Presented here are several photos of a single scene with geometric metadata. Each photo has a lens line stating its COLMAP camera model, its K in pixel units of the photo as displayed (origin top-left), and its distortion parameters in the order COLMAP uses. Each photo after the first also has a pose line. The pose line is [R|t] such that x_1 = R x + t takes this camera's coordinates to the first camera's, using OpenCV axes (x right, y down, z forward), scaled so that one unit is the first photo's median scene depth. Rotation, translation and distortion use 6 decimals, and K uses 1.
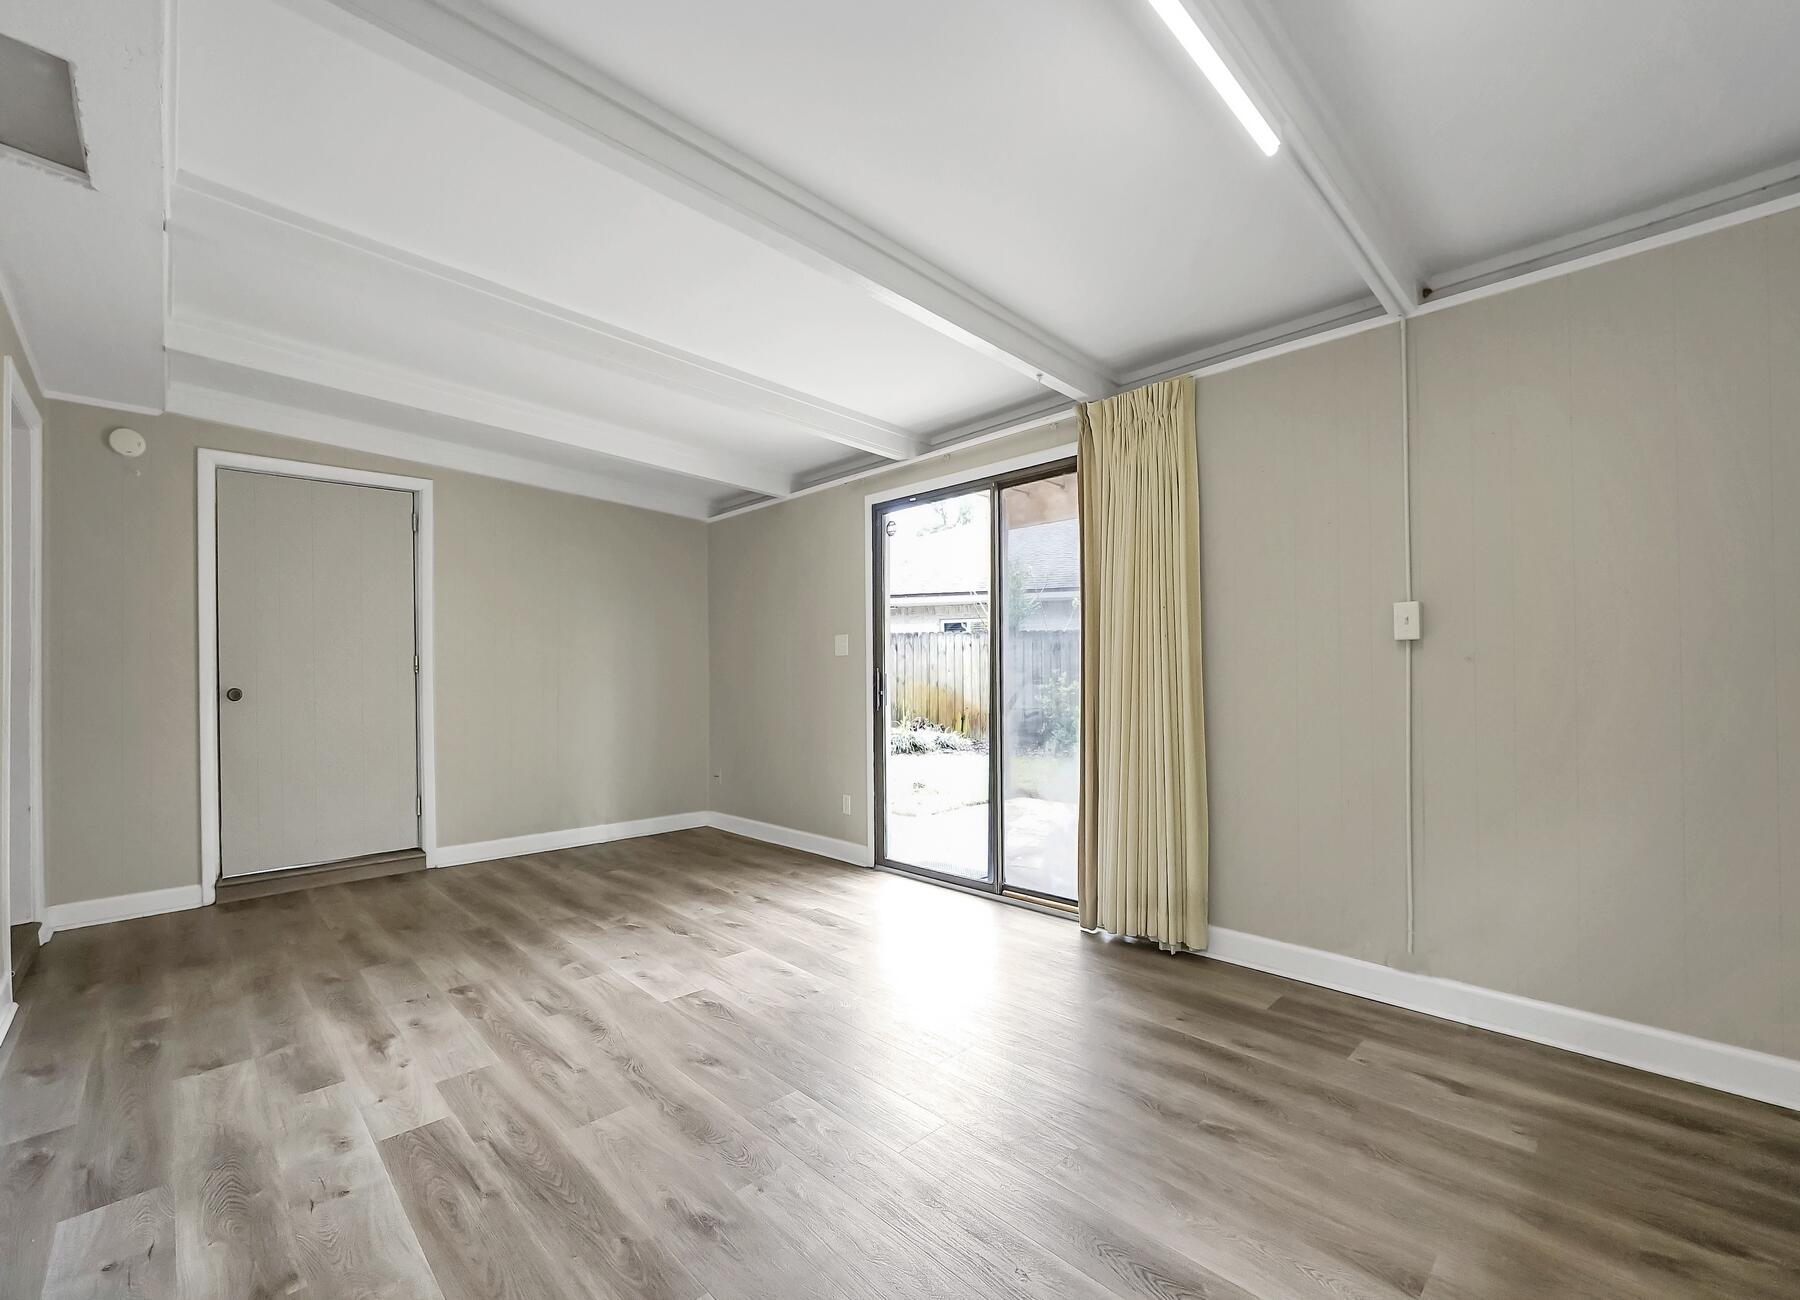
lens RADIAL K [[767.6, 0, 908.6], [0, 767.6, 665.6], [0, 0, 1]] dist [-0.008096, 0.000448]
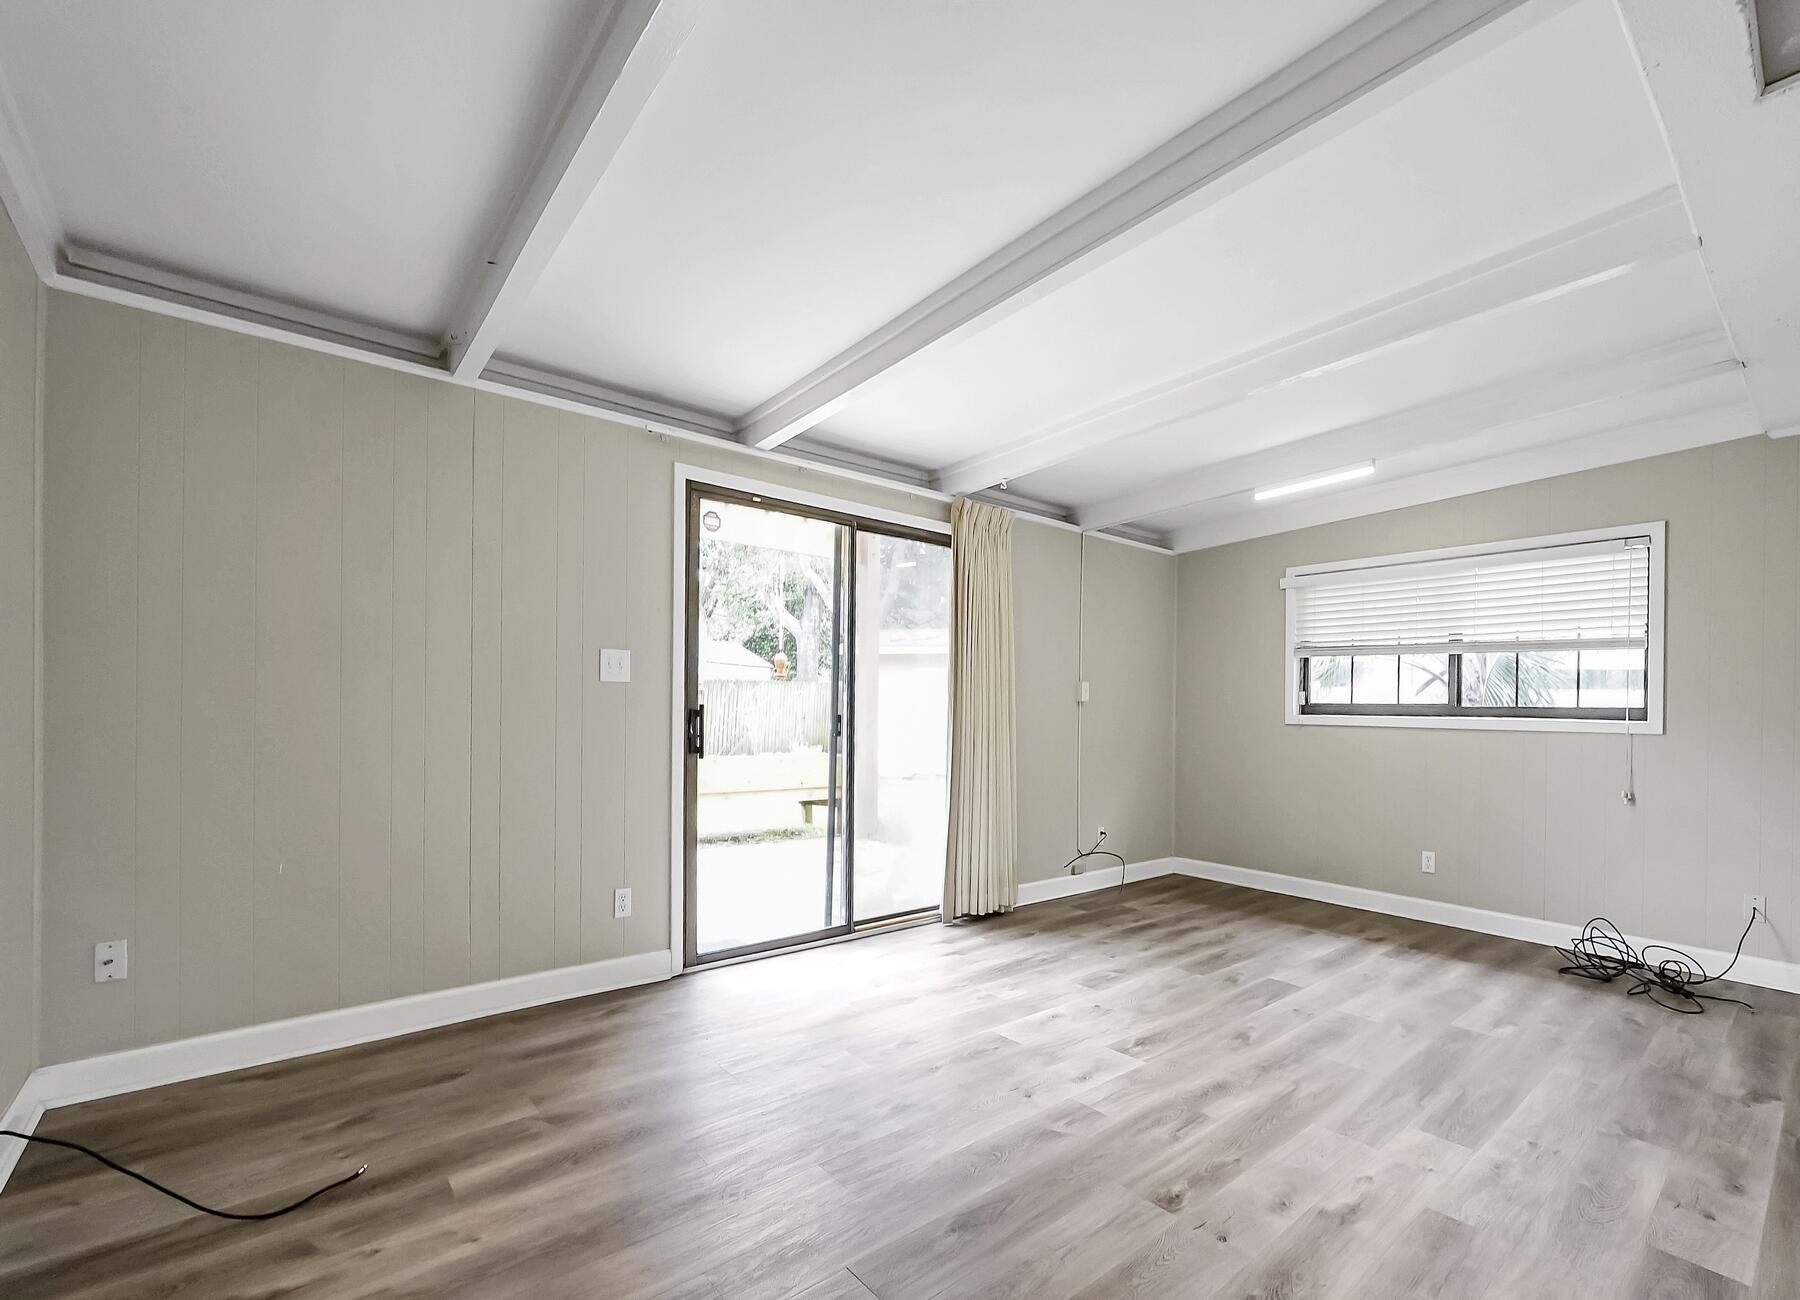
lens RADIAL K [[789.5, 0, 930.8], [0, 789.5, 713.6], [0, 0, 1]] dist [-0.013301, 0.000602]
pose [[0.071465, 0.004385, 0.997433, -1.092904], [-0.032884, 0.999457, -0.002037, 0.009798], [-0.996901, -0.032654, 0.071570, 0.999065]]
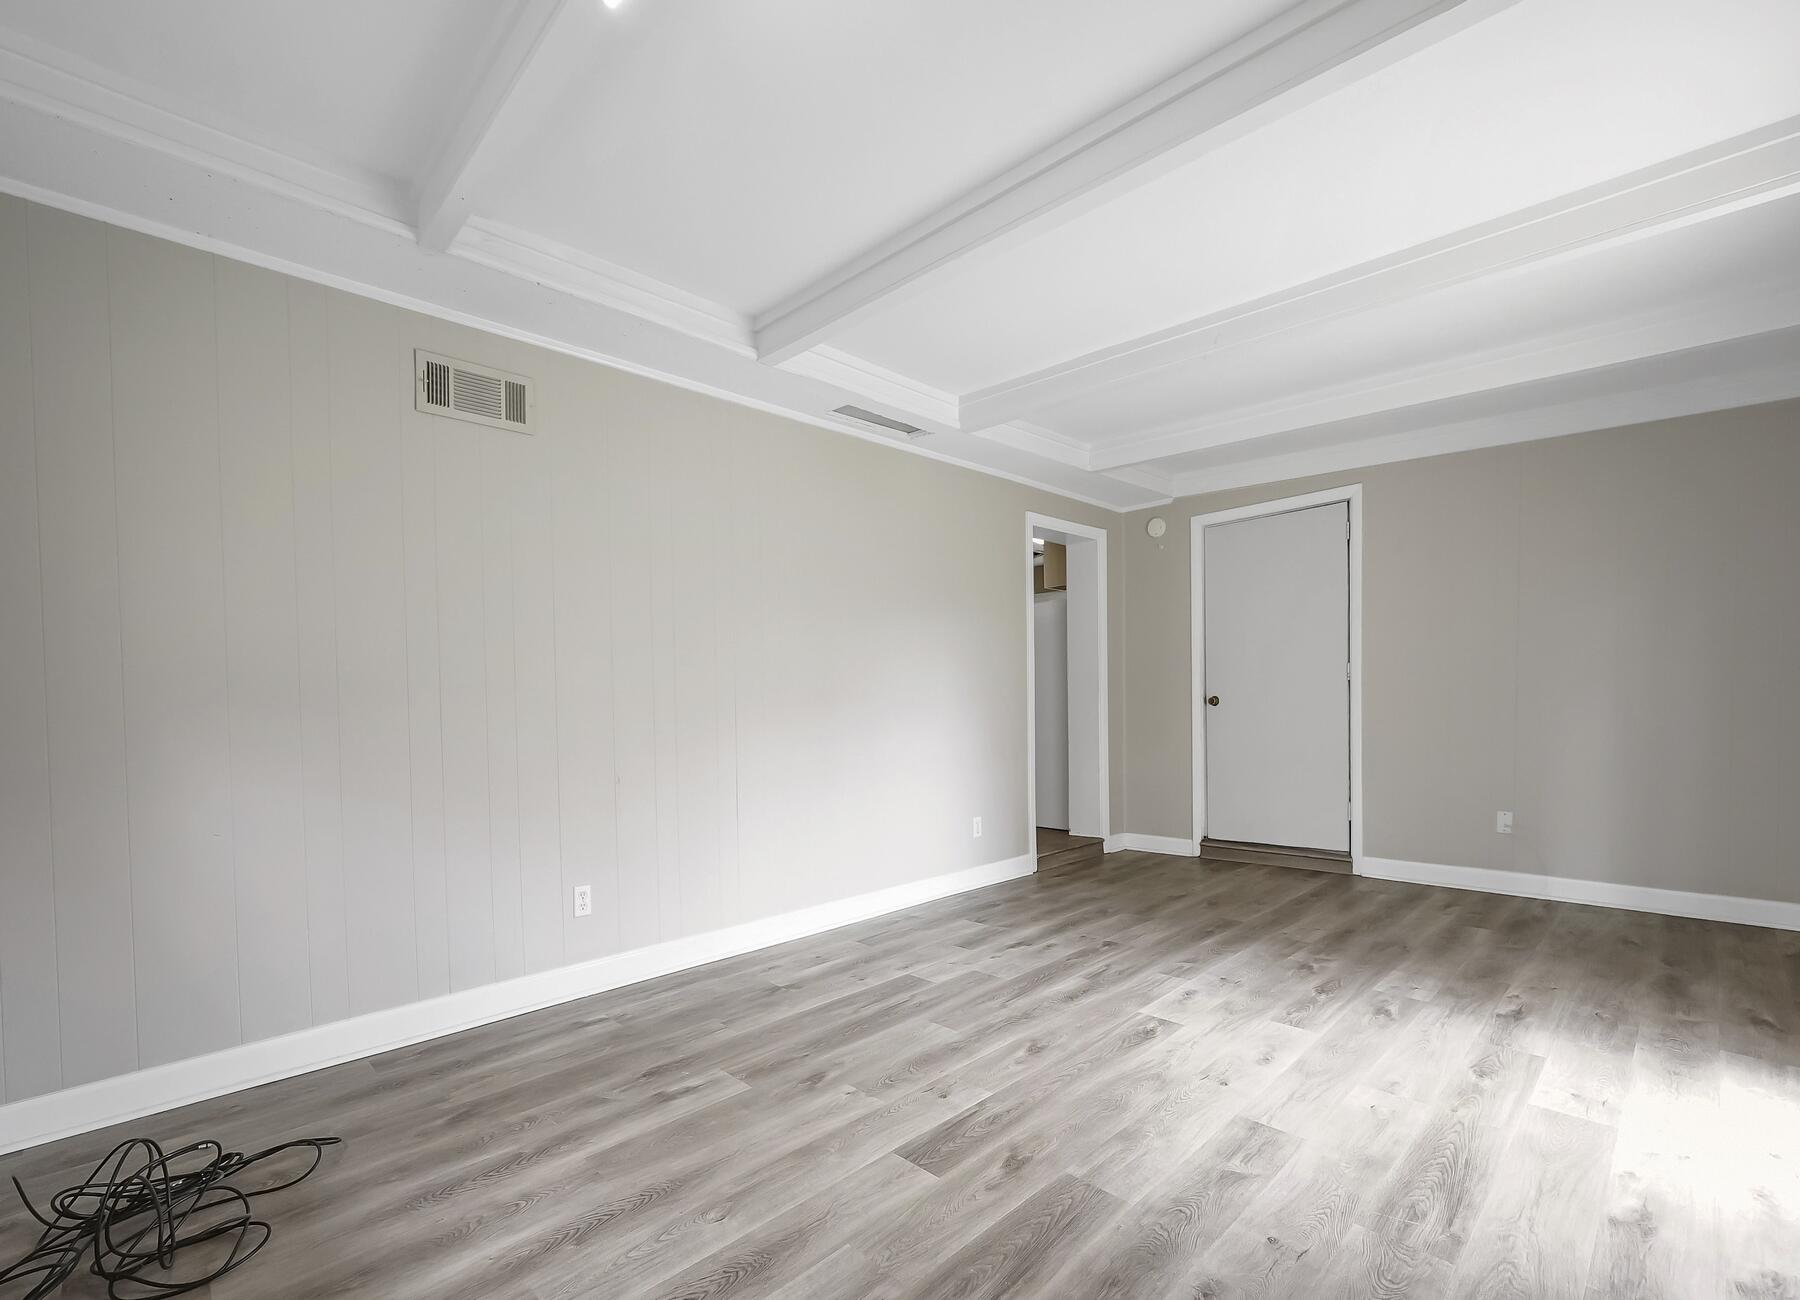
lens RADIAL K [[804.1, 0, 904.9], [0, 804.1, 704.9], [0, 0, 1]] dist [-0.002105, 0.000042]
pose [[0.000385, 0.009083, -0.999959, 0.593333], [0.035083, 0.999343, 0.009091, 0.017036], [0.999384, -0.035085, 0.000066, 0.585285]]
